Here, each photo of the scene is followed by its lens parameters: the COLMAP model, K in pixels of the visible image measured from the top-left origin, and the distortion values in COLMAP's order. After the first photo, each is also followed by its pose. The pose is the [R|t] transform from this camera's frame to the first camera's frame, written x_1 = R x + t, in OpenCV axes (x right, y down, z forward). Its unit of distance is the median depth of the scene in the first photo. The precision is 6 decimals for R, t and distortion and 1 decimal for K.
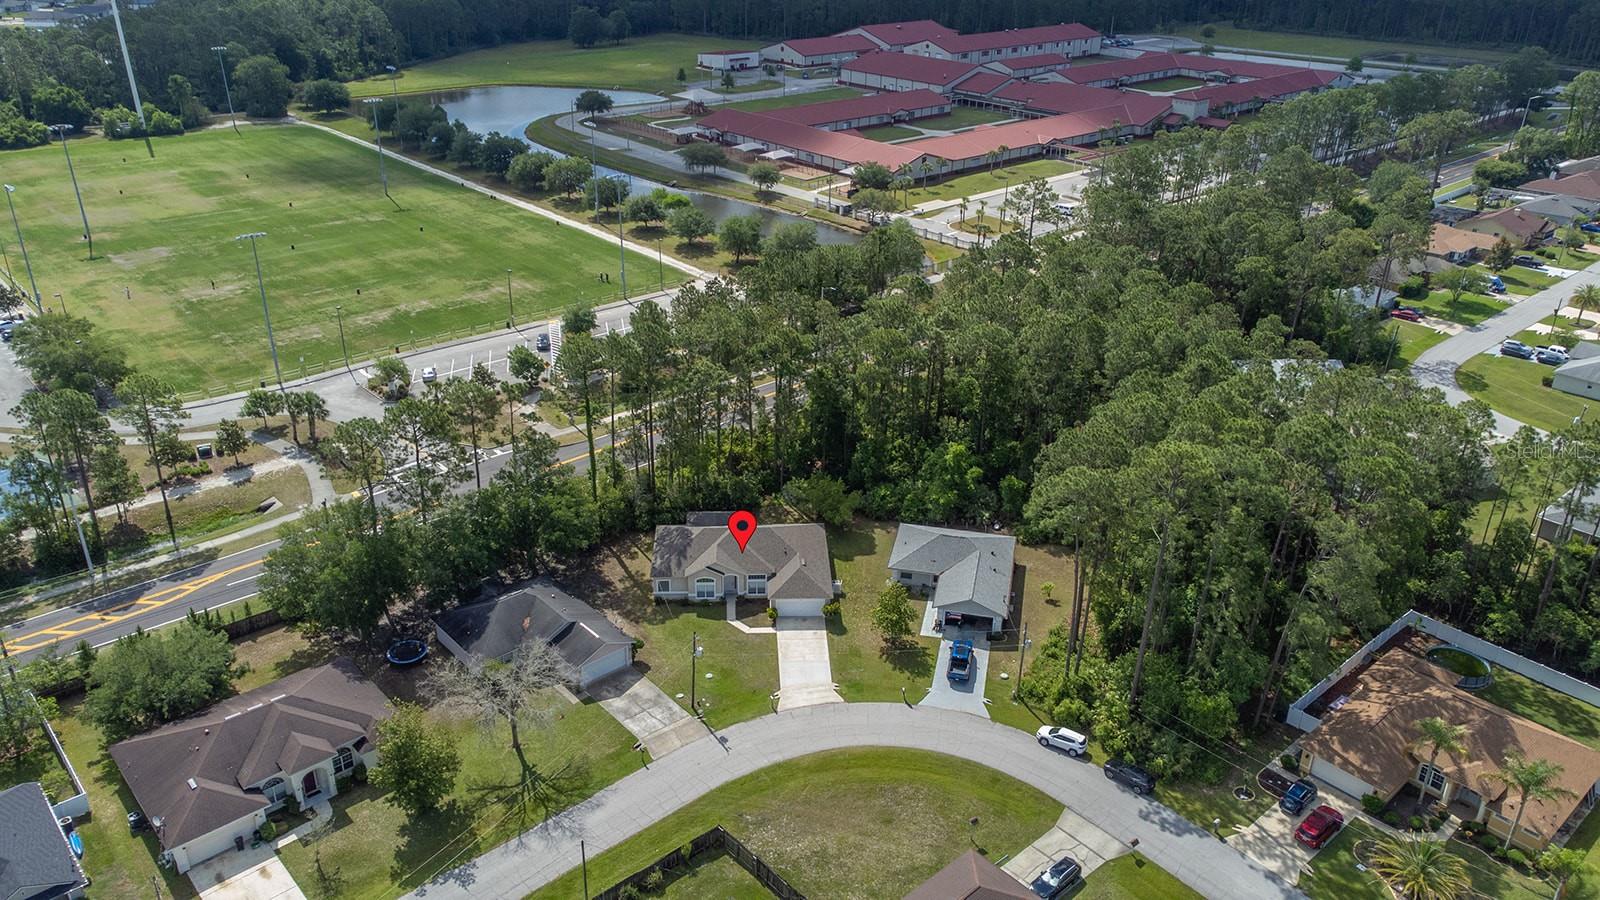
lens RADIAL K [[1188.1, 0, 800.0], [0, 1188.1, 450.0], [0, 0, 1]] dist [0.022738, 0.056029]
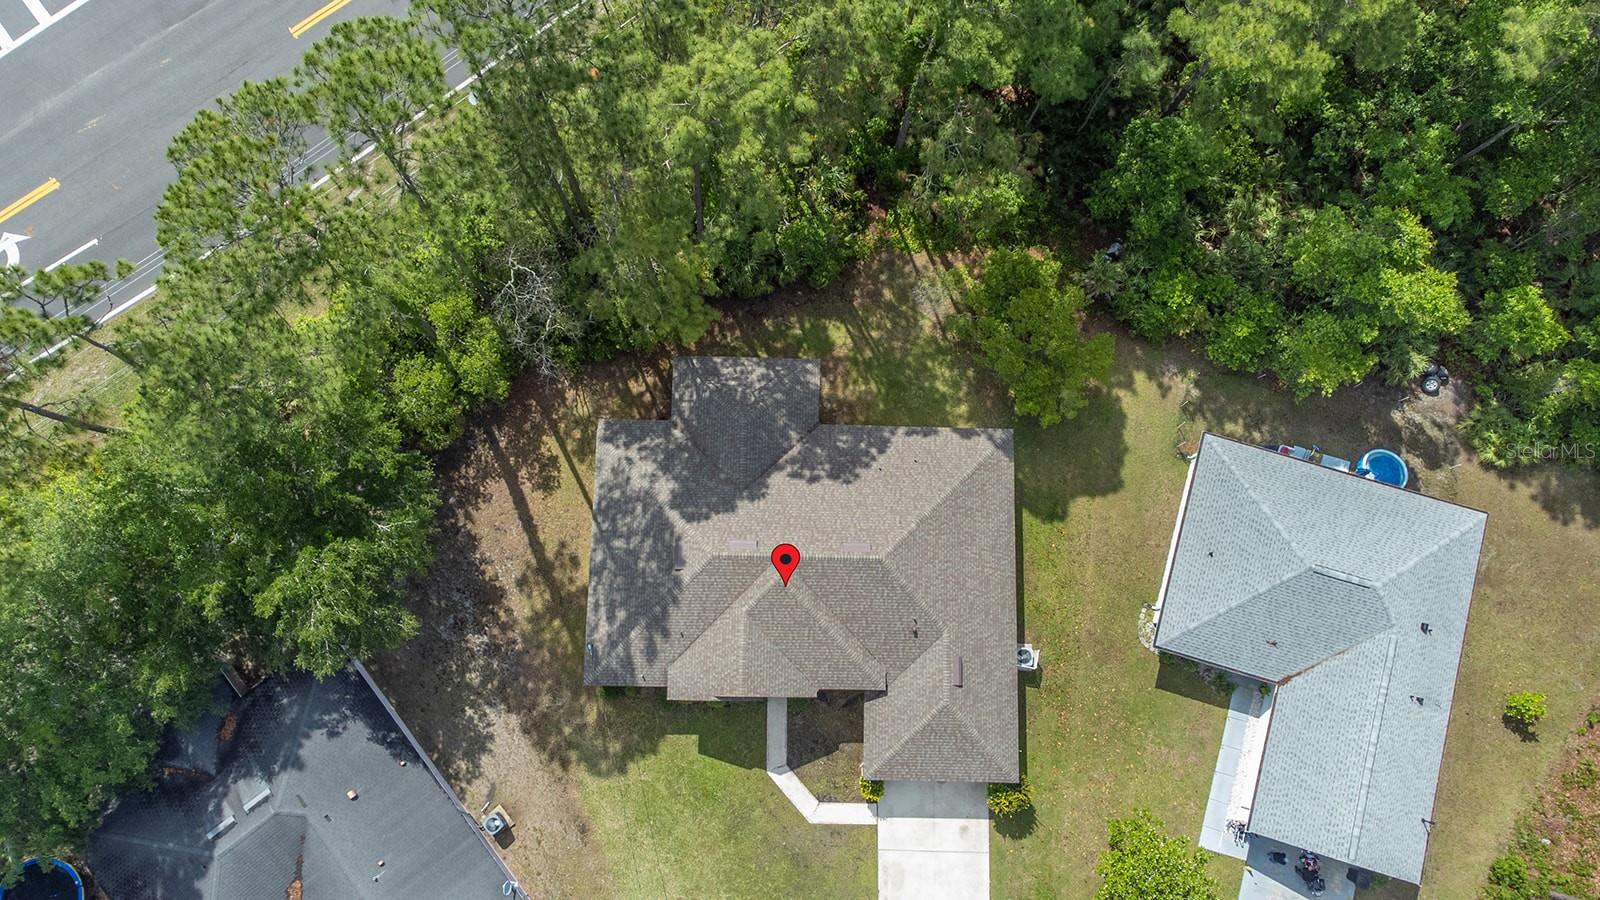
lens RADIAL K [[1182.6, 0, 795.5], [0, 1182.6, 375.2], [0, 0, 1]] dist [0.007810, 0.001440]
pose [[0.997689, 0.065313, -0.018750, -0.042985], [-0.025699, 0.618112, 0.785670, -0.241303], [0.062904, -0.783372, 0.618361, 0.699245]]
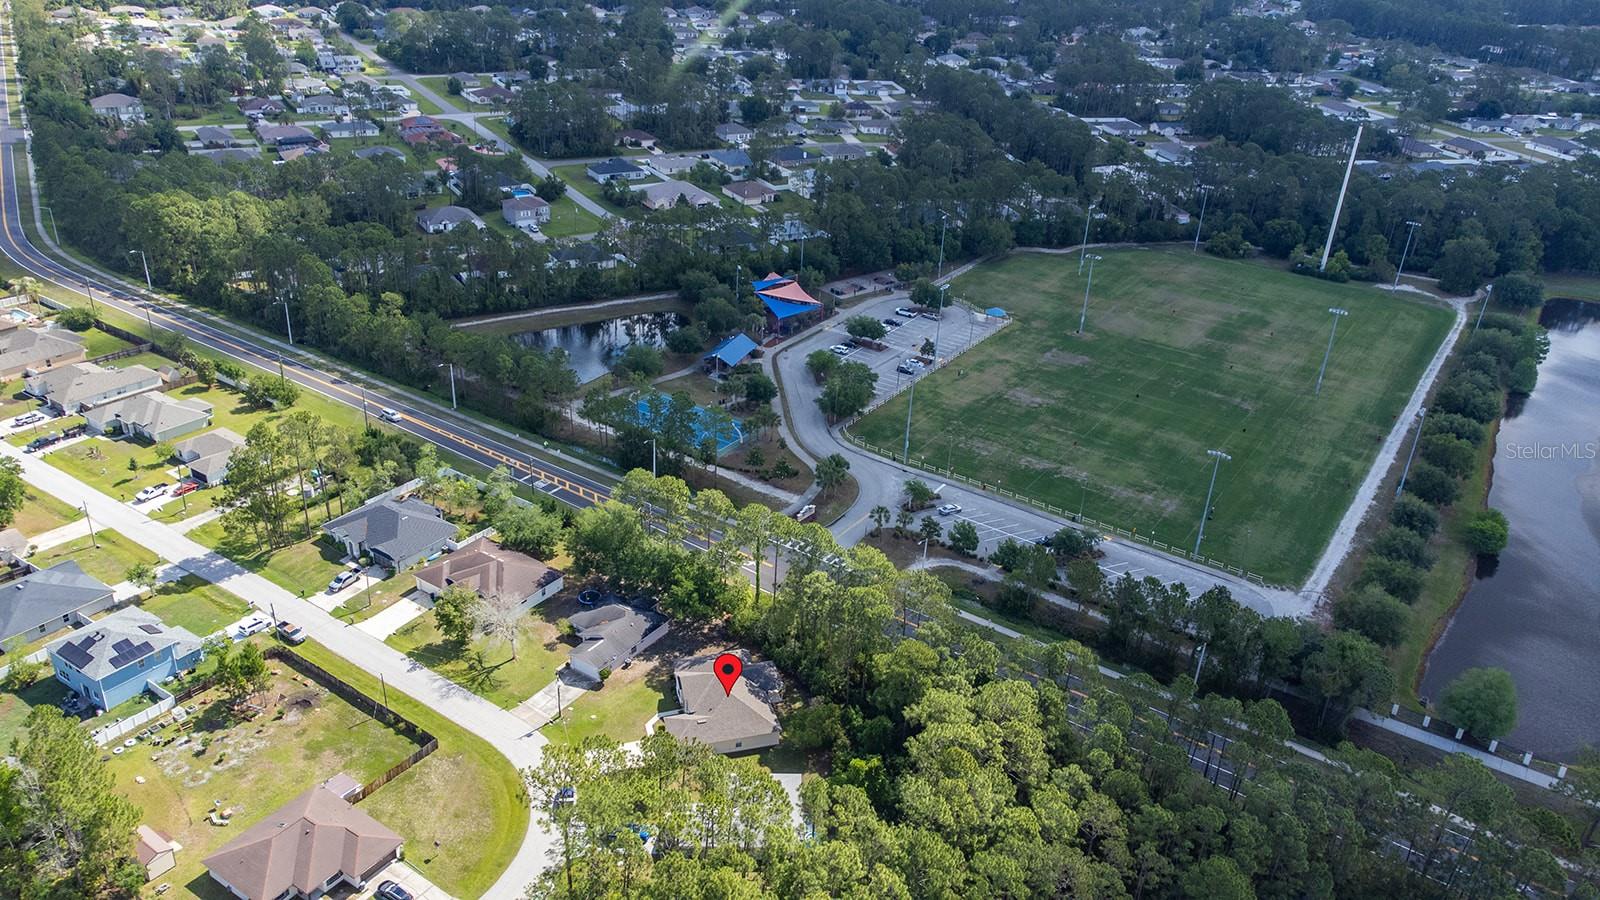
lens RADIAL K [[1188.1, 0, 800.0], [0, 1188.1, 450.0], [0, 0, 1]] dist [0.022738, 0.056029]
pose [[0.249604, 0.434583, -0.865353, 0.883030], [-0.462746, 0.838529, 0.287636, -0.498677], [0.850626, 0.328643, 0.410402, 0.381172]]
